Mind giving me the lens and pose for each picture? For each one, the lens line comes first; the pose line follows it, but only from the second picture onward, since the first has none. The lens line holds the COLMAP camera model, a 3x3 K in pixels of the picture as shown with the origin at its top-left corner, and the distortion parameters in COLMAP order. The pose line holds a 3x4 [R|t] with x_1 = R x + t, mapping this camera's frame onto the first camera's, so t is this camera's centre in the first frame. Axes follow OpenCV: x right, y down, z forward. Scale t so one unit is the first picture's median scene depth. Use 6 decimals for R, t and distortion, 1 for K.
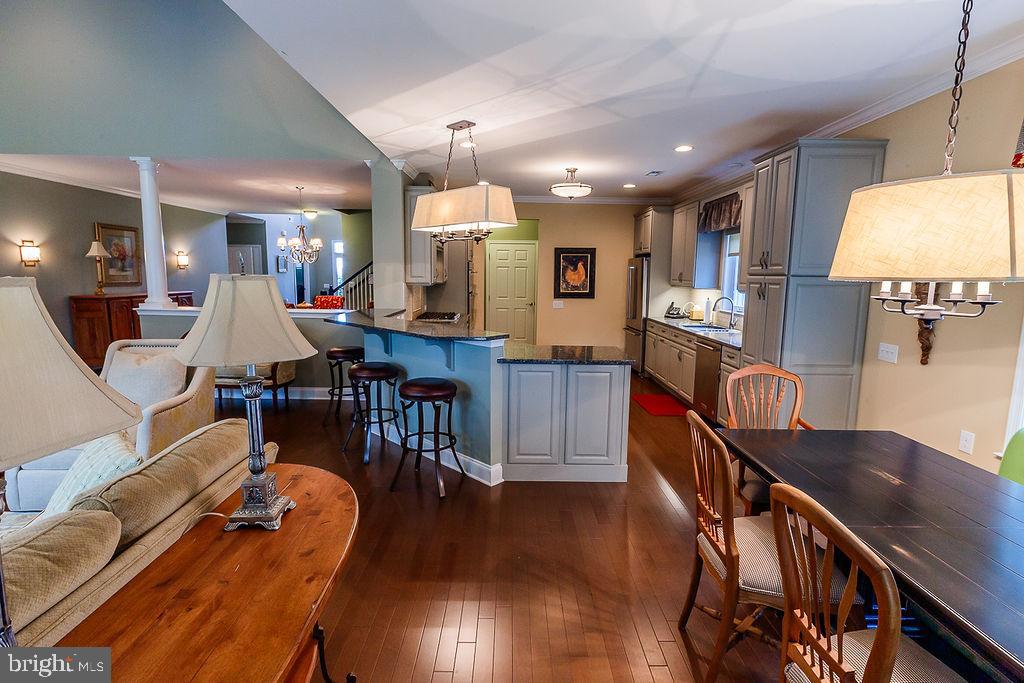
lens RADIAL K [[492.8, 0, 513.4], [0, 492.8, 339.0], [0, 0, 1]] dist [-0.000203, -0.000234]
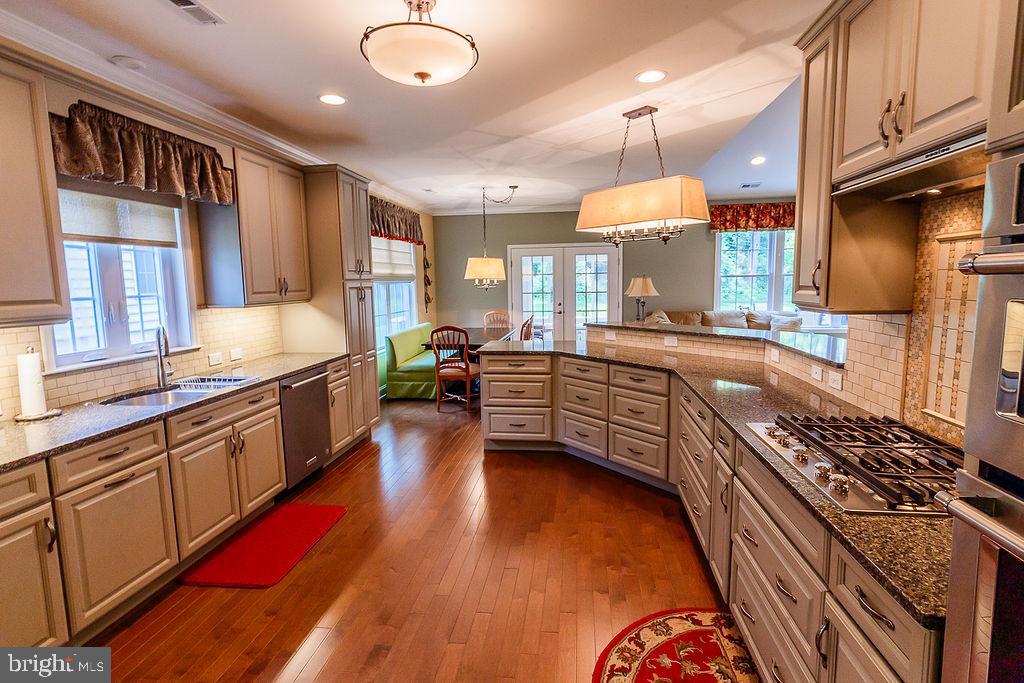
lens RADIAL K [[492.8, 0, 513.4], [0, 492.8, 339.0], [0, 0, 1]] dist [-0.000203, -0.000234]
pose [[-0.989376, -0.015445, 0.144554, -0.009937], [0.021720, 0.967476, 0.252027, -0.180121], [-0.143745, 0.252489, -0.956863, 1.343043]]
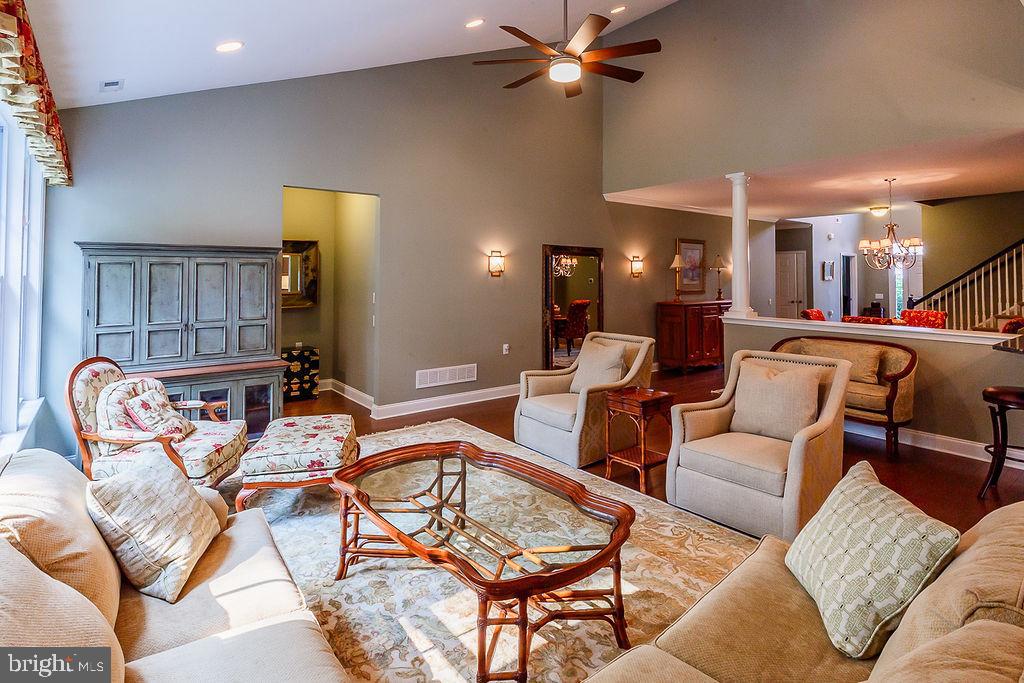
lens RADIAL K [[522.8, 0, 508.9], [0, 522.8, 261.1], [0, 0, 1]] dist [-0.000579, 0.000471]
pose [[0.597279, -0.037789, -0.801143, -0.153402], [-0.098922, 0.987791, -0.120343, -0.000846], [0.795910, 0.151129, 0.586249, -0.015714]]
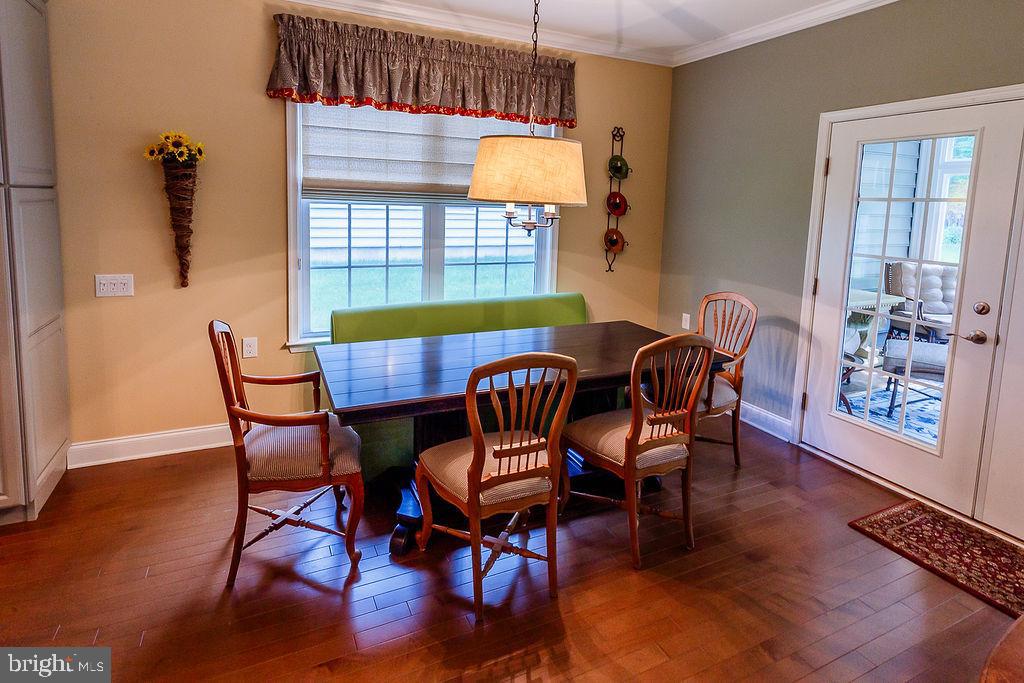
lens RADIAL K [[538.8, 0, 510.1], [0, 538.8, 259.7], [0, 0, 1]] dist [-0.000059, -0.000343]
pose [[-0.423777, -0.125449, 0.897037, -0.156884], [0.085558, 0.980390, 0.177525, -0.063206], [-0.901716, 0.151980, -0.404734, 0.442972]]
